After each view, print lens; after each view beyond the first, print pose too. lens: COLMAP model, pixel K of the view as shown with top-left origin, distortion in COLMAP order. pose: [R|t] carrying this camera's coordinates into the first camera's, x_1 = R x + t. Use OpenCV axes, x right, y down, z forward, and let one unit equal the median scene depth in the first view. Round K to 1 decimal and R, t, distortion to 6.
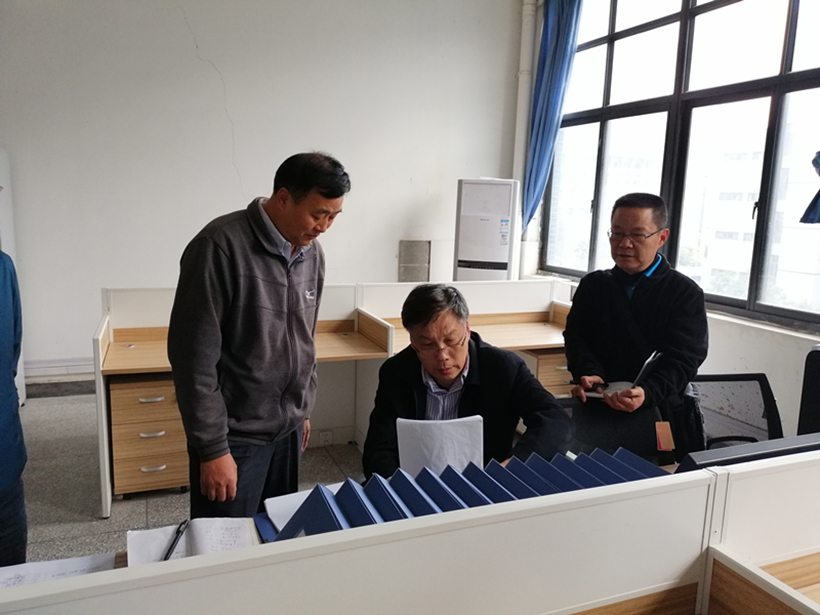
lens RADIAL K [[637.5, 0, 410.0], [0, 637.5, 305.3], [0, 0, 1]] dist [-0.001382, -0.012767]
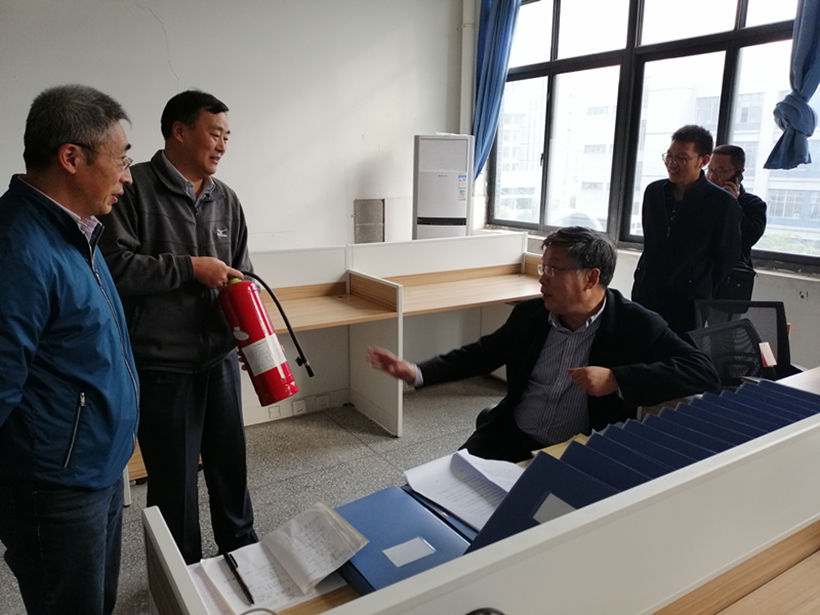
lens RADIAL K [[637.5, 0, 409.1], [0, 637.5, 310.0], [0, 0, 1]] dist [-0.001382, -0.012767]
pose [[0.982364, -0.066085, 0.174911, -0.122297], [0.053680, 0.995758, 0.074728, -0.001548], [-0.179107, -0.064020, 0.981744, 0.010723]]
